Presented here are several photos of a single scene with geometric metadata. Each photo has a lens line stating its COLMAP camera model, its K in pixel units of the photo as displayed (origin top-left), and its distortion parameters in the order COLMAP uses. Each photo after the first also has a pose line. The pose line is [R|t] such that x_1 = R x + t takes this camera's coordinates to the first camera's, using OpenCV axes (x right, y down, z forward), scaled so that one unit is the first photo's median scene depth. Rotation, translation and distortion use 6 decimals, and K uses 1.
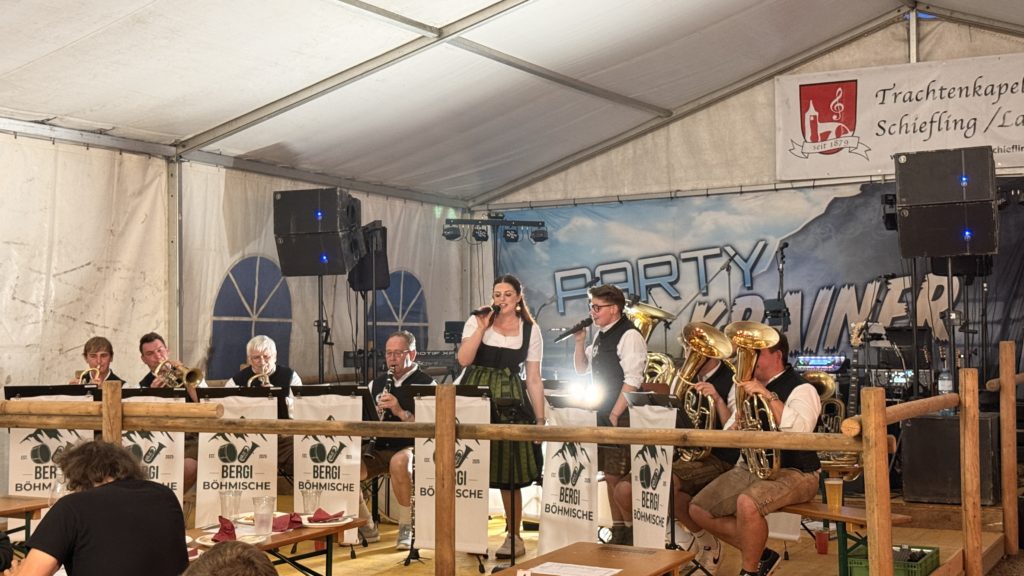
lens RADIAL K [[1392.2, 0, 506.0], [0, 1392.2, 314.4], [0, 0, 1]] dist [0.117448, -0.163640]
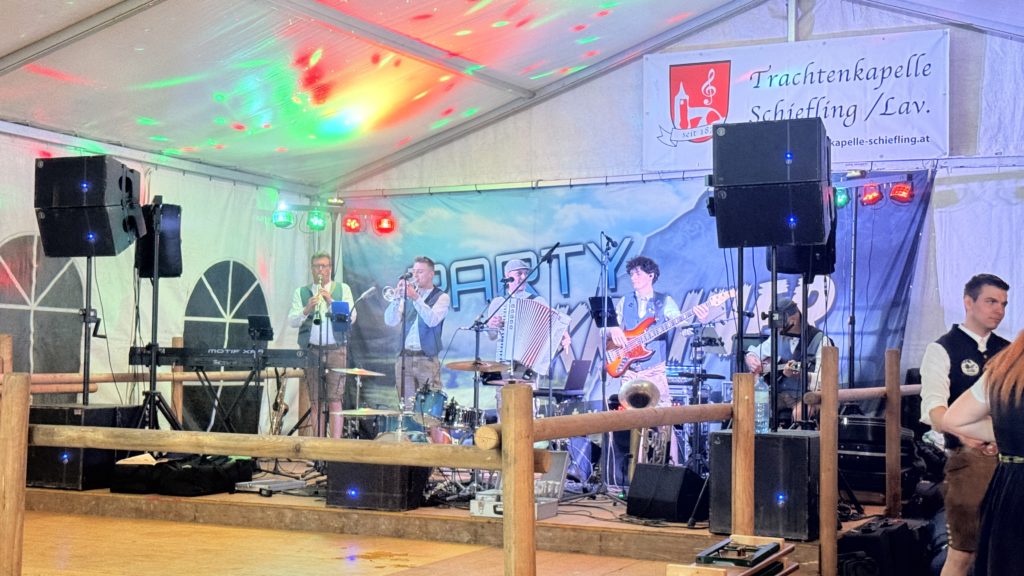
lens RADIAL K [[1392.2, 0, 506.0], [0, 1392.2, 314.4], [0, 0, 1]] dist [0.117448, -0.163640]
pose [[0.999630, 0.025784, 0.008627, 0.100978], [-0.025682, 0.999600, -0.011808, 0.009657], [-0.008928, 0.011582, 0.999893, 0.105075]]
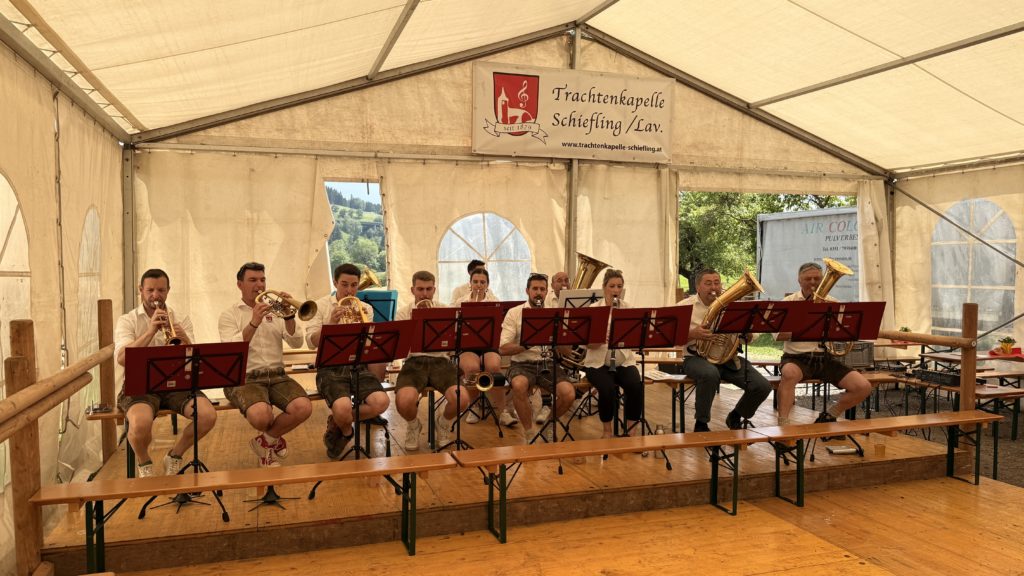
lens RADIAL K [[737.0, 0, 496.1], [0, 737.0, 293.2], [0, 0, 1]] dist [0.091964, -0.123265]
pose [[0.708702, -0.018664, 0.705261, -0.226899], [-0.016212, 0.998955, 0.042728, -0.006903], [-0.705322, -0.041715, 0.707659, 0.557220]]
